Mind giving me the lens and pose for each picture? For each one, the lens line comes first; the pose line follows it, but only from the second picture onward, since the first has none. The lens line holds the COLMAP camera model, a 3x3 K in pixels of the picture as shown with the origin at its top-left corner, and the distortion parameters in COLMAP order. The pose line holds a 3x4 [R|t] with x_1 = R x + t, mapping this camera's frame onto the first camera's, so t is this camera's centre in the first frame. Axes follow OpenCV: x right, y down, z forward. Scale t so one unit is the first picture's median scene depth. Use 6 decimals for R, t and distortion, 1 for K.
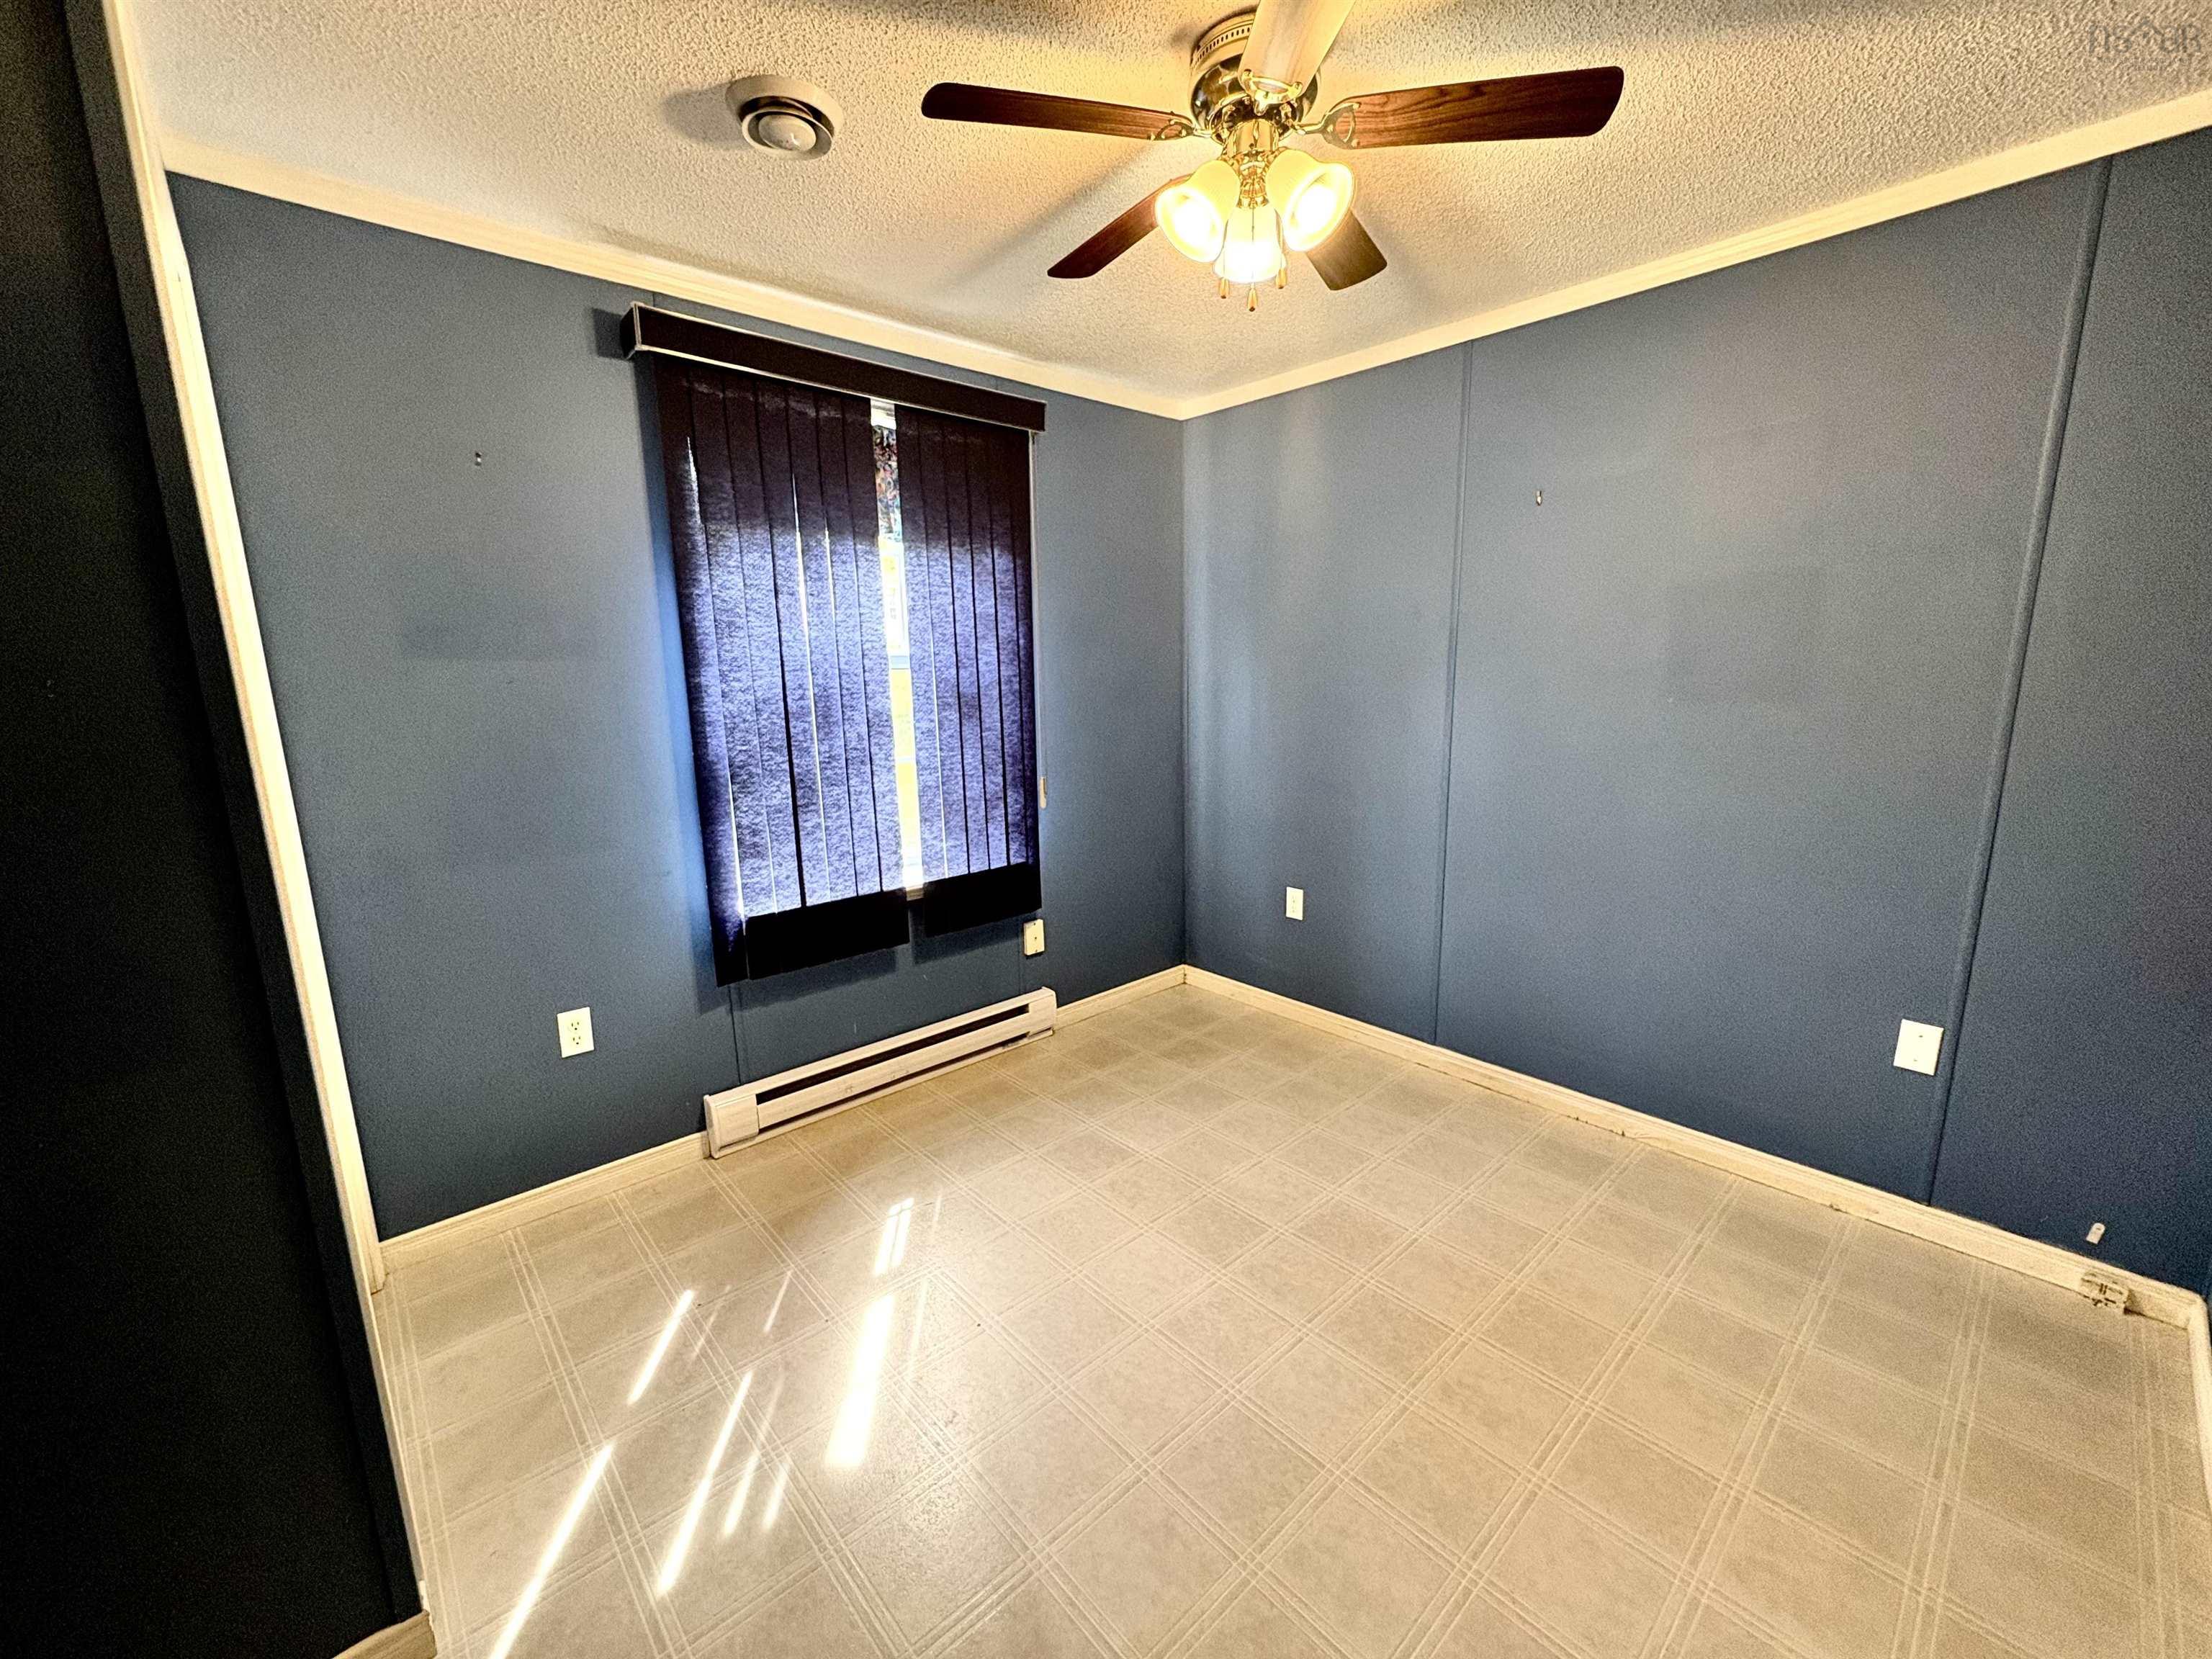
lens RADIAL K [[884.5, 0, 1106.0], [0, 884.5, 829.5], [0, 0, 1]] dist [-0.001385, -0.005349]
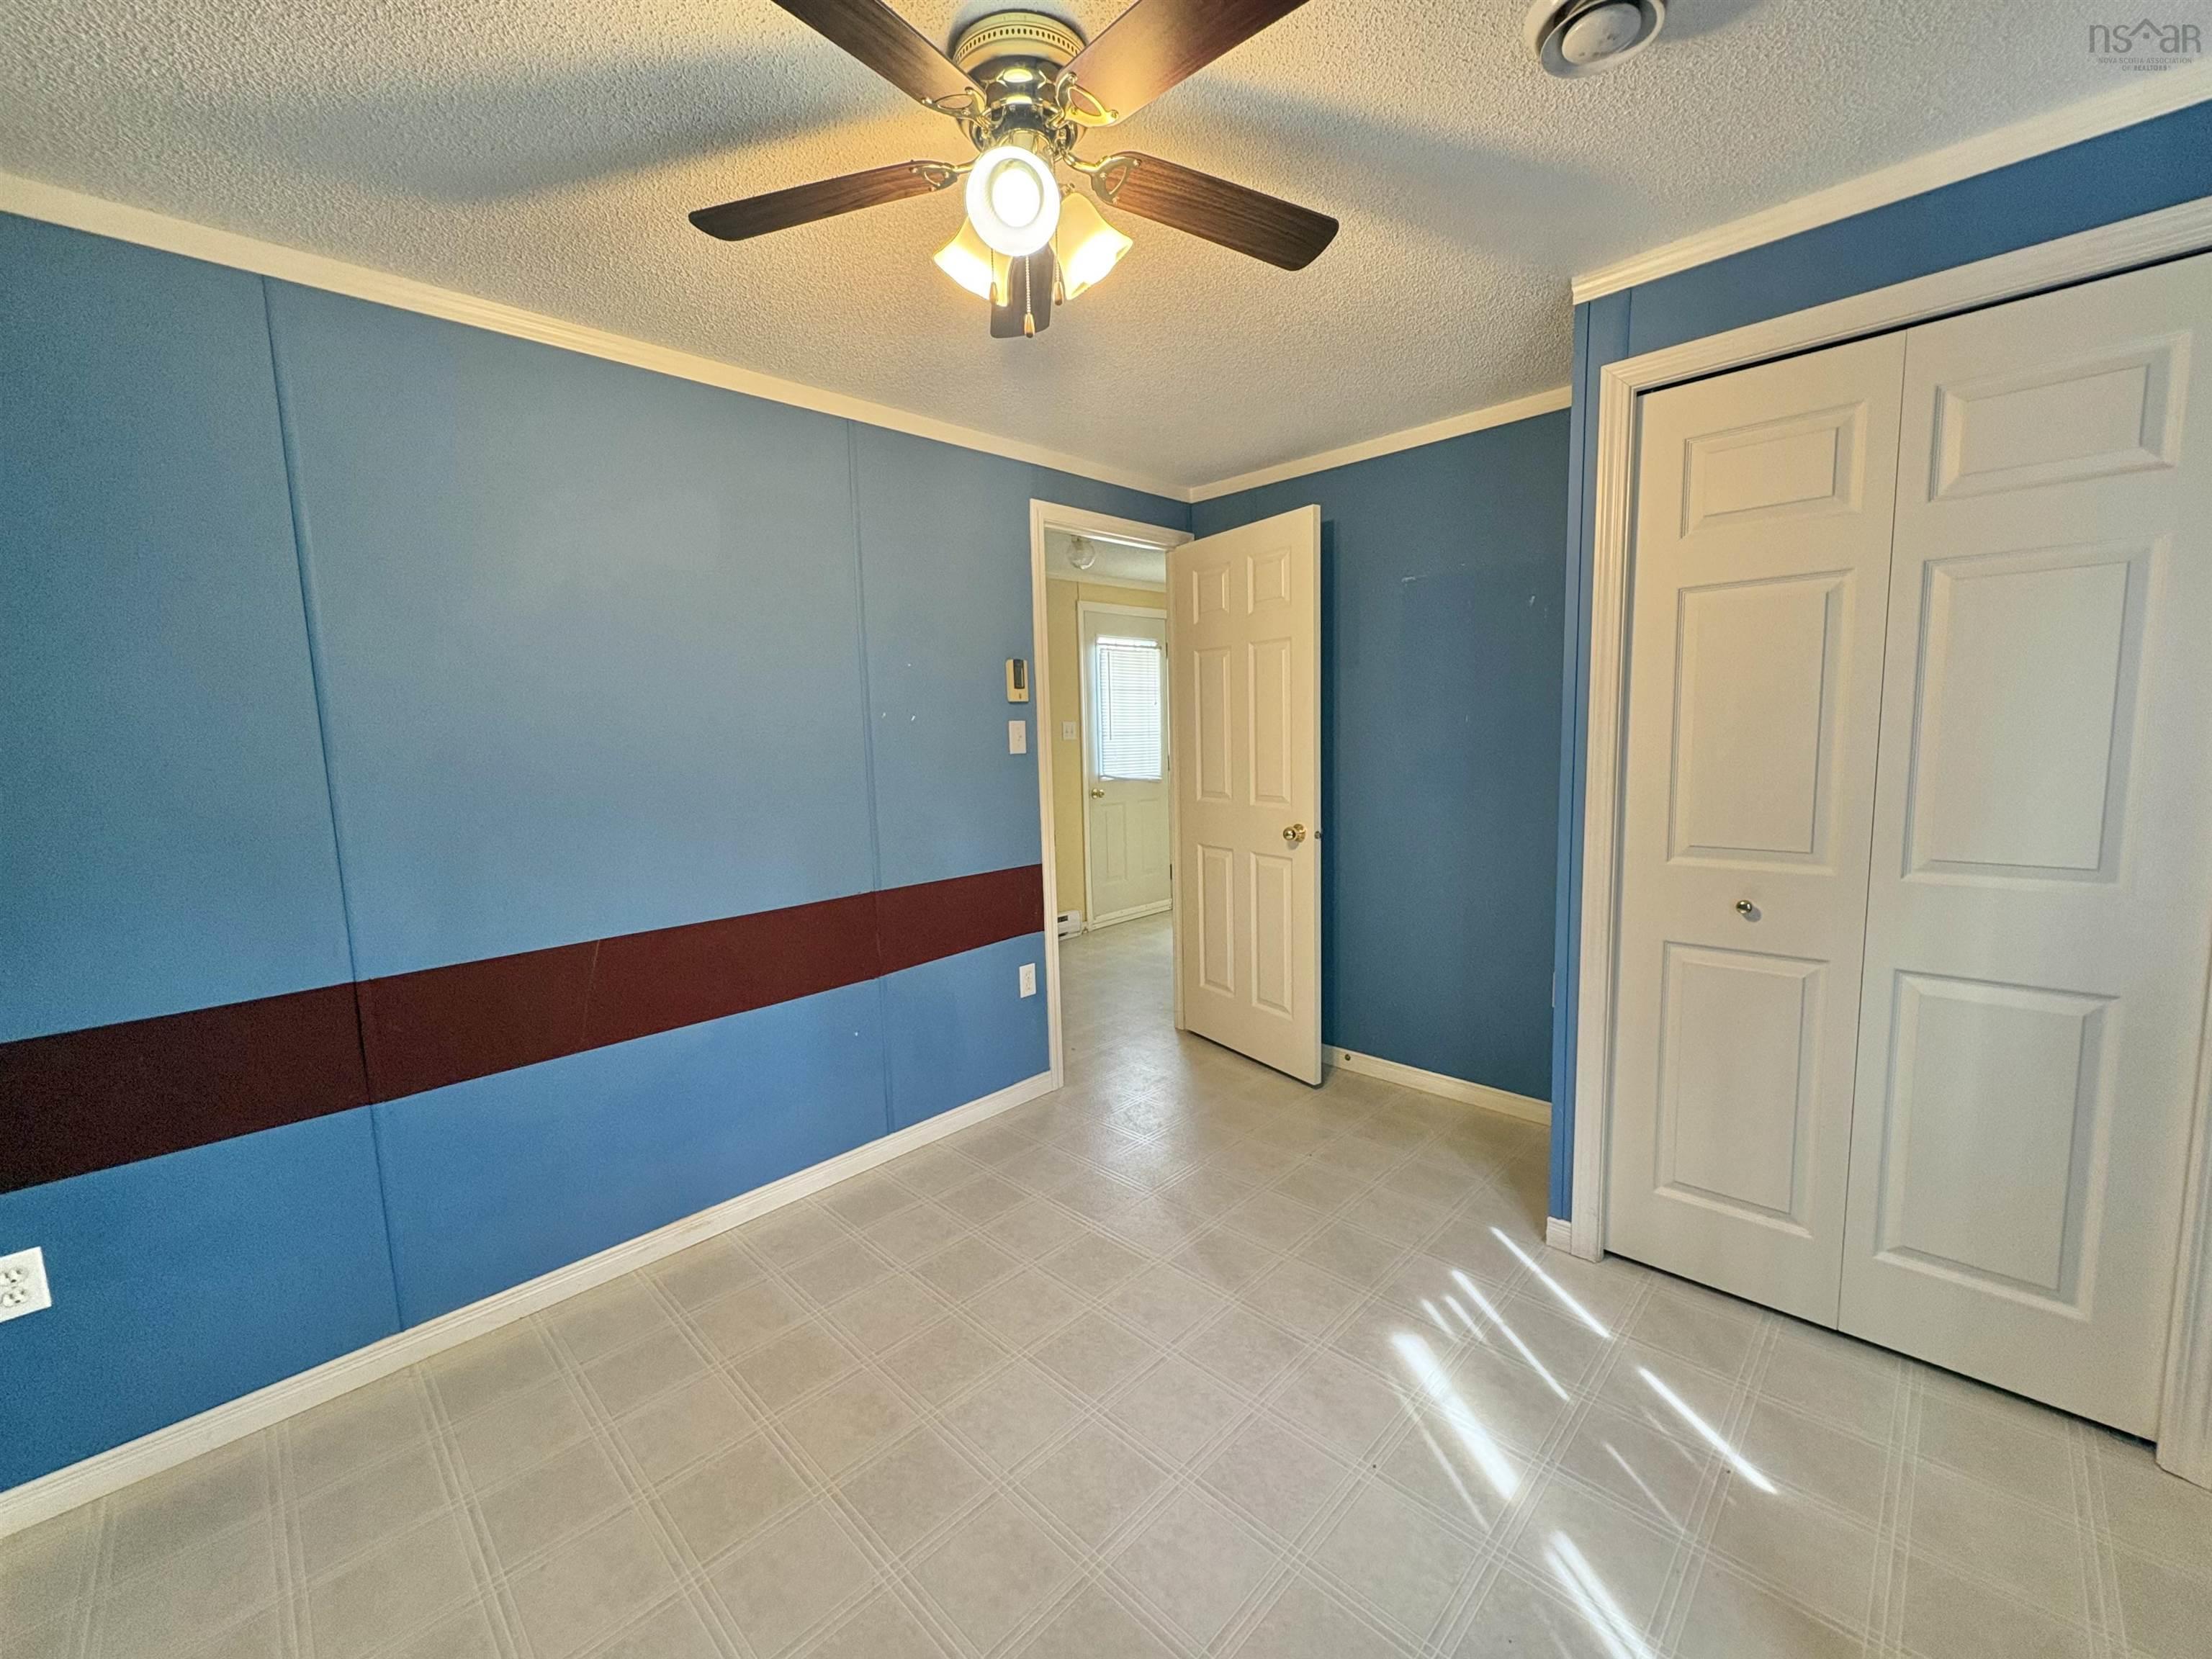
lens RADIAL K [[884.5, 0, 1106.0], [0, 884.5, 829.5], [0, 0, 1]] dist [-0.001385, -0.005349]
pose [[-0.997251, 0.055005, -0.049647, 0.136034], [0.037779, 0.953844, 0.297917, -0.327482], [0.063742, 0.295222, -0.953300, 1.730392]]
